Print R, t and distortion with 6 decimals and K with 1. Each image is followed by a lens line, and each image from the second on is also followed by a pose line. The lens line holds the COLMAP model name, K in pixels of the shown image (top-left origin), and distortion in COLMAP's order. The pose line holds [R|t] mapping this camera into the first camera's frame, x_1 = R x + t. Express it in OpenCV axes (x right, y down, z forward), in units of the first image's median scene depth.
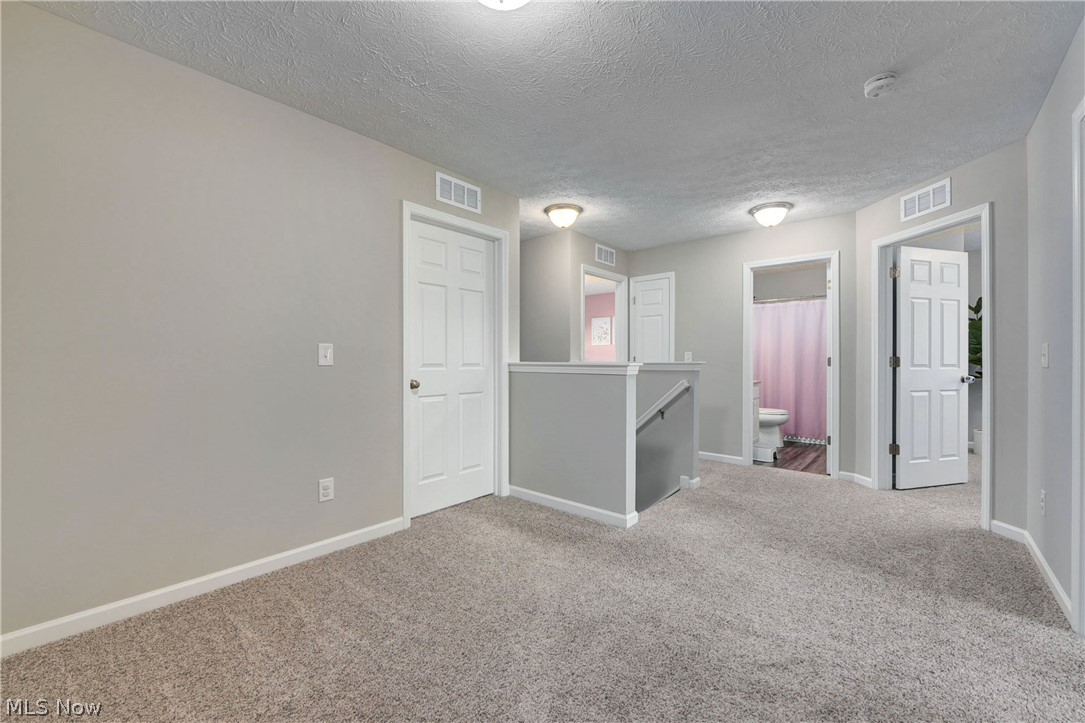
lens RADIAL K [[432.6, 0, 539.9], [0, 432.6, 361.6], [0, 0, 1]] dist [-0.013285, 0.000240]
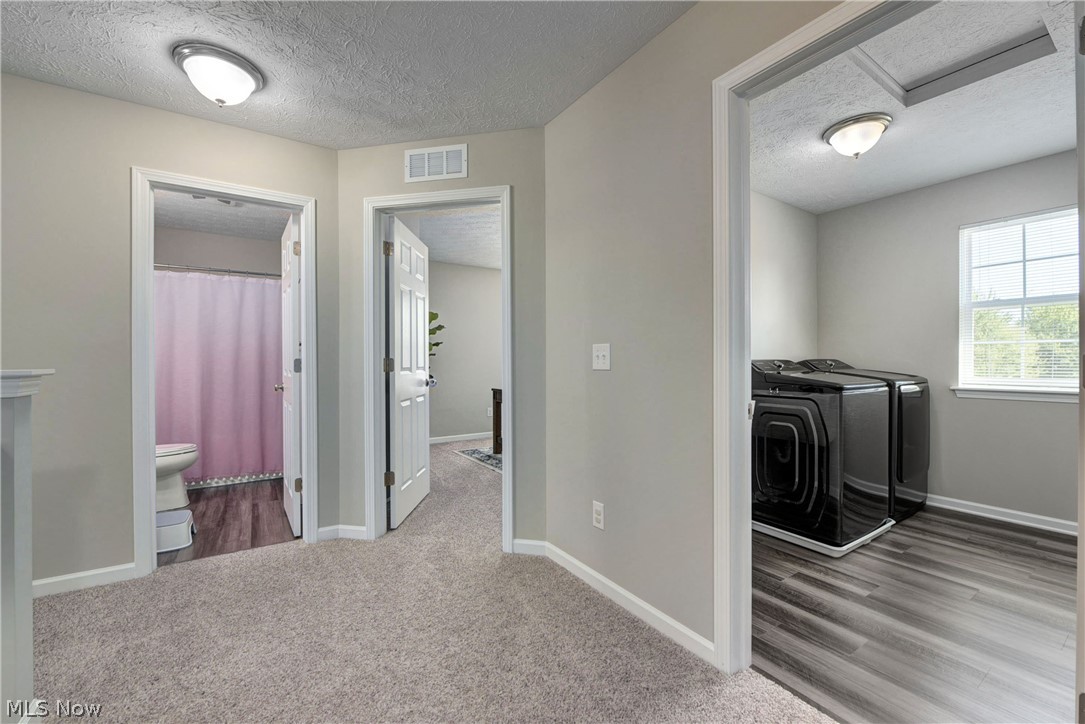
lens RADIAL K [[432.6, 0, 541.1], [0, 432.6, 362.4], [0, 0, 1]] dist [-0.013285, 0.000240]
pose [[0.250954, -0.003938, 0.967991, 0.140524], [0.008473, 0.999962, 0.001872, -0.002817], [-0.967962, 0.007732, 0.250978, 0.512175]]
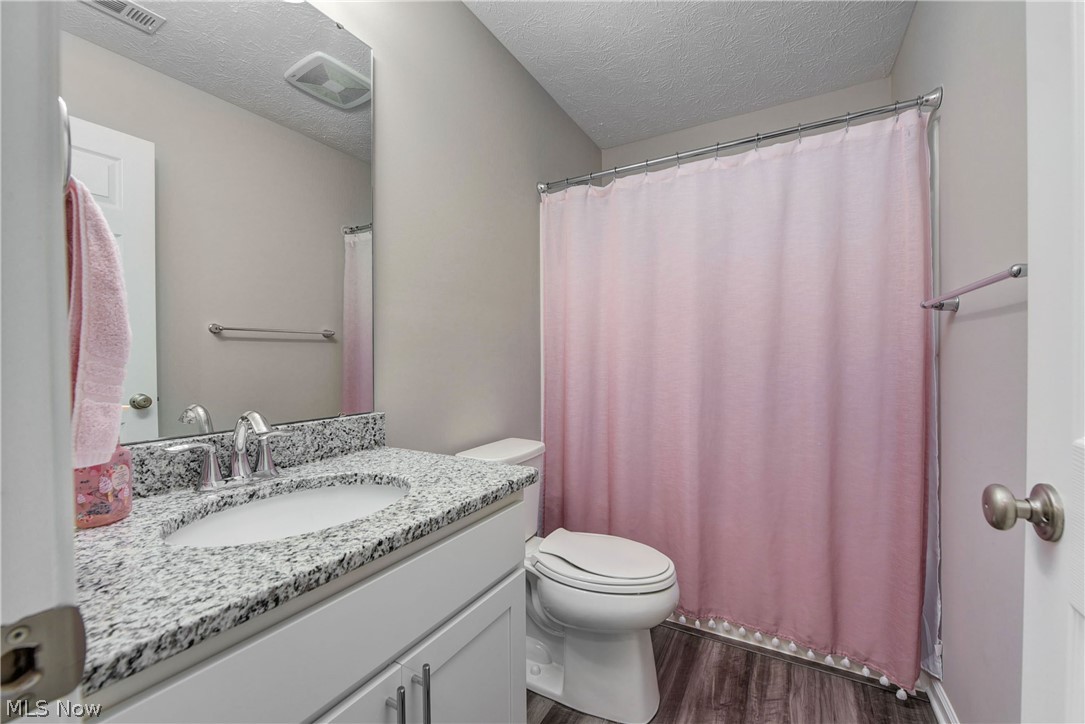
lens RADIAL K [[432.6, 0, 546.0], [0, 432.6, 361.1], [0, 0, 1]] dist [-0.013285, 0.000240]
pose [[0.977276, -0.005266, 0.211903, 0.650663], [0.004155, 0.999975, 0.005686, -0.006567], [-0.211928, -0.004676, 0.977274, 1.116108]]
